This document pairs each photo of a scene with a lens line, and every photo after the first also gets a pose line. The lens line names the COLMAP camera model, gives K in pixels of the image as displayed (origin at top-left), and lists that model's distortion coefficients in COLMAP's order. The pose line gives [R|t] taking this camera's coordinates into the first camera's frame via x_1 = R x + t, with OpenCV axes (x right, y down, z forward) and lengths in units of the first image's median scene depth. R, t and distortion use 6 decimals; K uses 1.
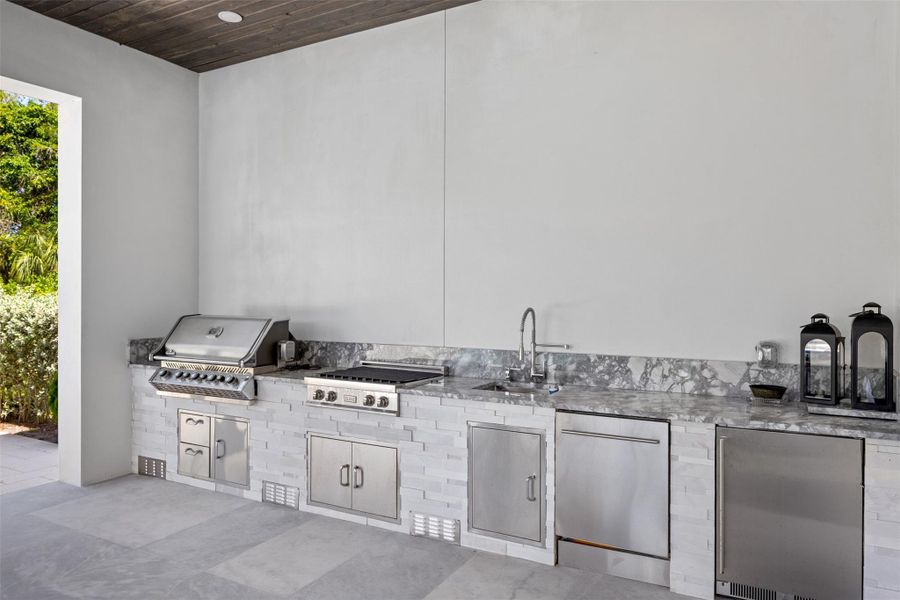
lens RADIAL K [[629.4, 0, 446.1], [0, 629.4, 308.0], [0, 0, 1]] dist [-0.002727, -0.000435]
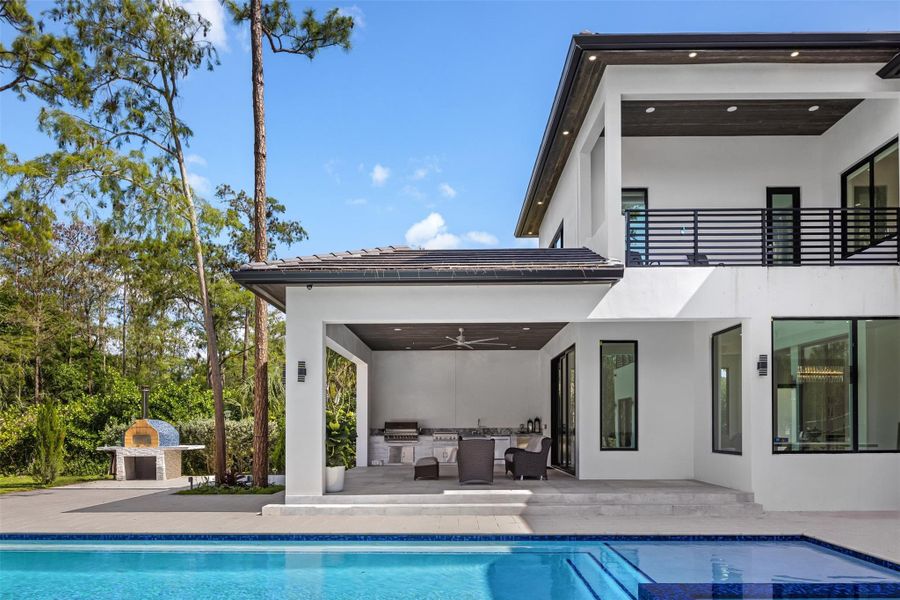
lens RADIAL K [[629.4, 0, 446.1], [0, 629.4, 308.0], [0, 0, 1]] dist [-0.002727, -0.000435]
pose [[0.875591, 0.084894, 0.475534, -2.348036], [0.015404, 0.979028, -0.203143, 0.139260], [-0.482807, 0.185196, 0.855921, -3.042371]]
